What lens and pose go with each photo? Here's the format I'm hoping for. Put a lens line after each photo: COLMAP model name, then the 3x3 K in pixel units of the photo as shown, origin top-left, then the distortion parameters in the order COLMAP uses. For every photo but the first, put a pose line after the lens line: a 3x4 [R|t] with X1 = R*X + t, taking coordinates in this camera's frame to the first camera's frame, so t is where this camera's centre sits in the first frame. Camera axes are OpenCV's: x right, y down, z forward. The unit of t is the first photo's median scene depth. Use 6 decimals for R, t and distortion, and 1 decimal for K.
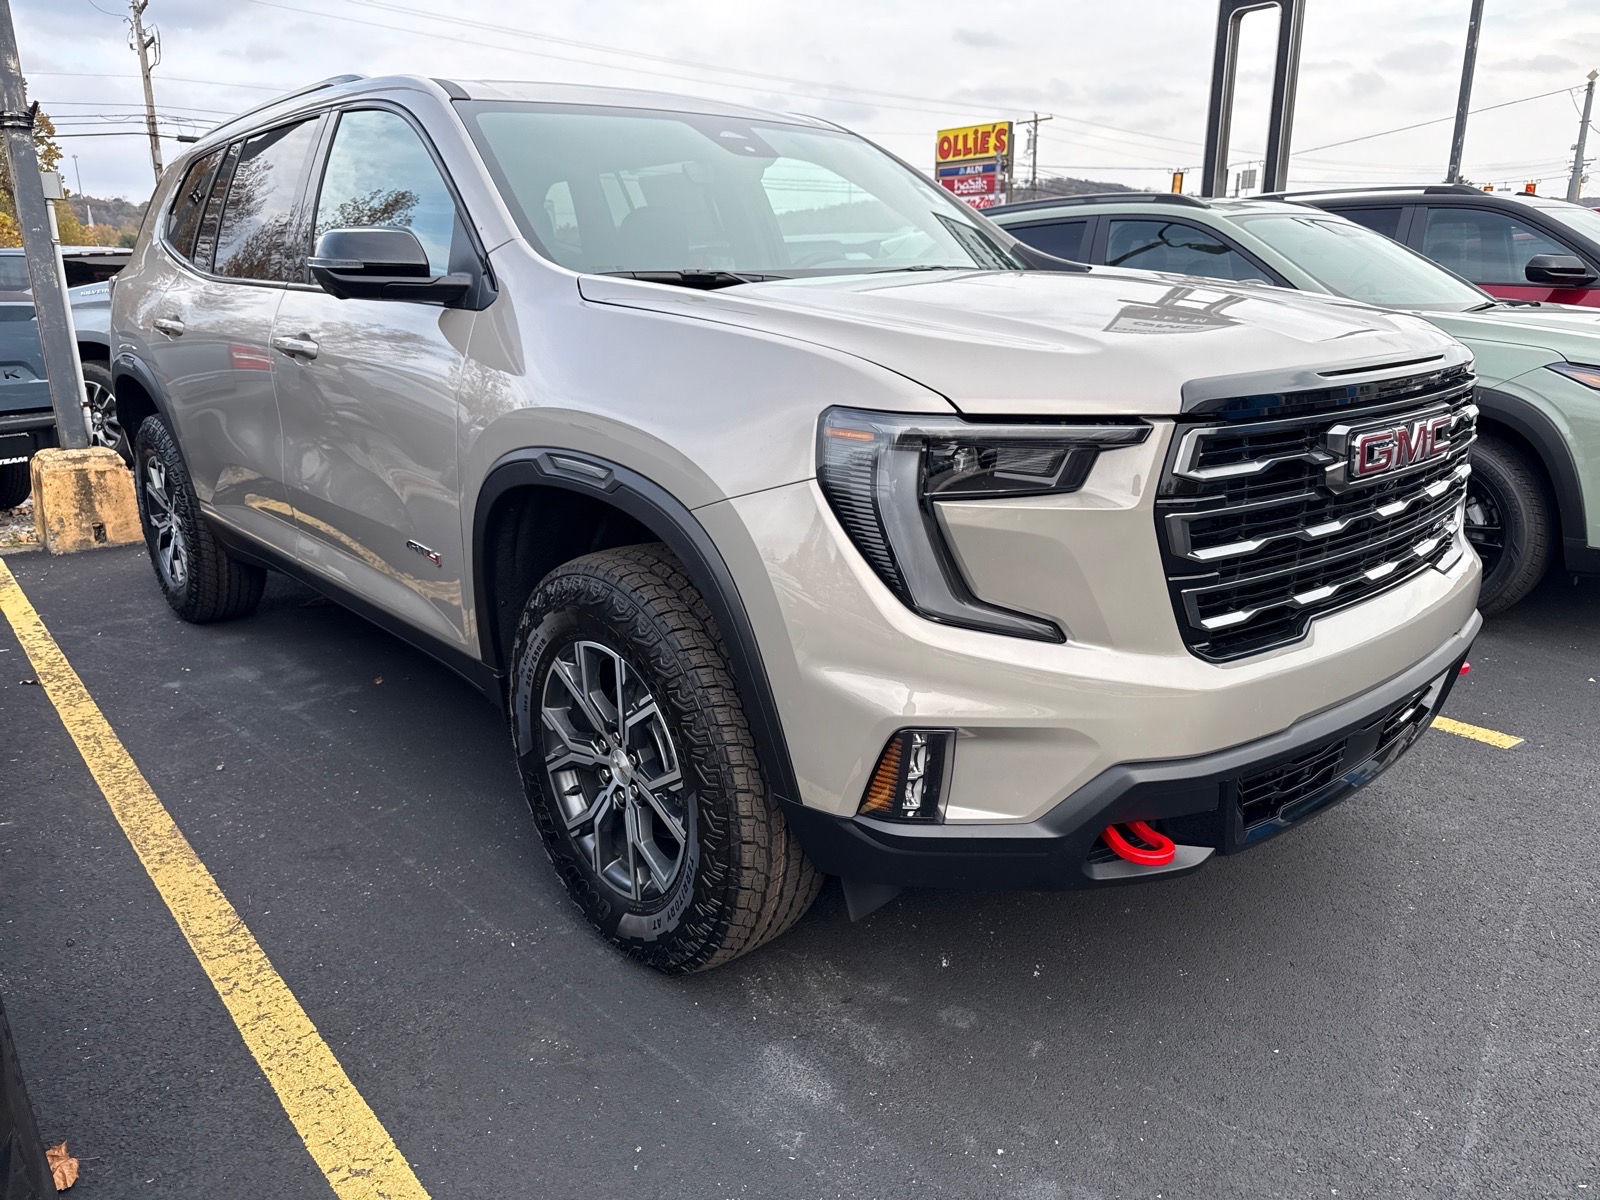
lens RADIAL K [[1158.7, 0, 800.0], [0, 1158.7, 600.0], [0, 0, 1]] dist [0.029905, -0.001856]
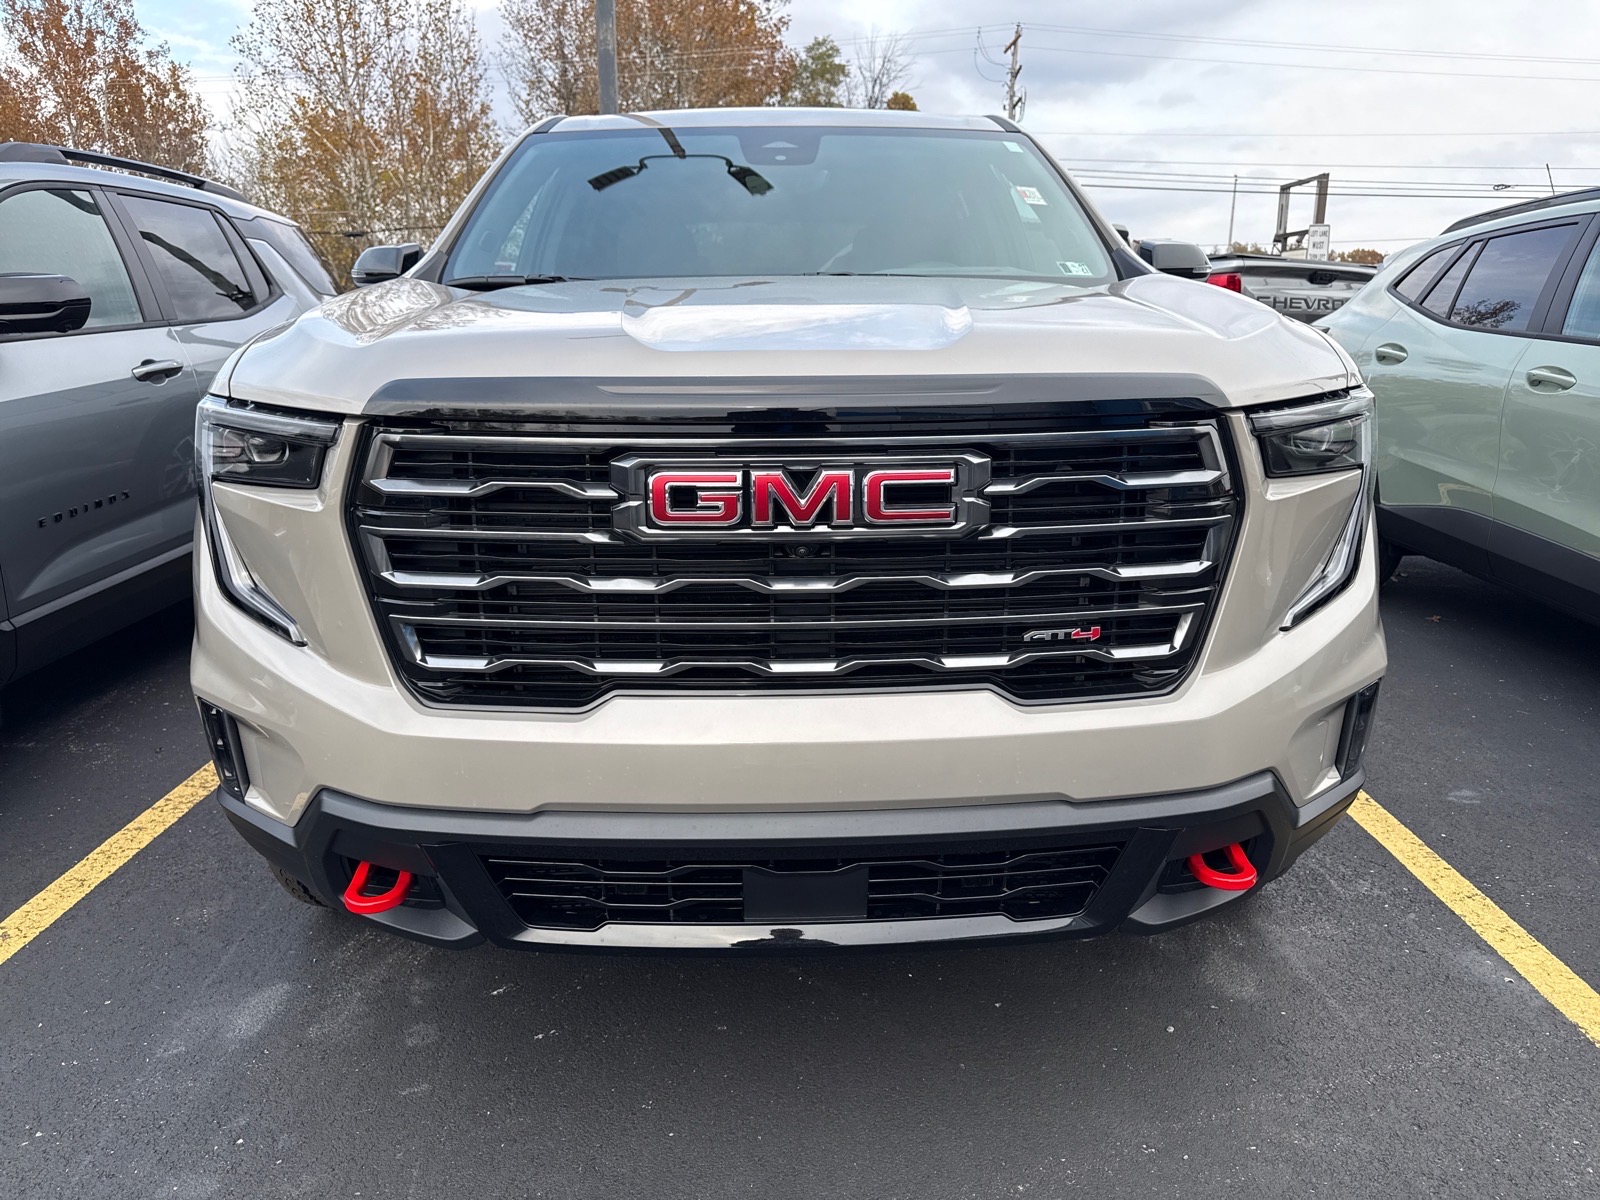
lens RADIAL K [[1158.7, 0, 800.0], [0, 1158.7, 600.0], [0, 0, 1]] dist [0.029905, -0.001856]
pose [[0.762895, 0.168896, -0.624072, 1.065735], [-0.185132, 0.981922, 0.039430, -0.107153], [0.619450, 0.085455, 0.780372, 0.472104]]
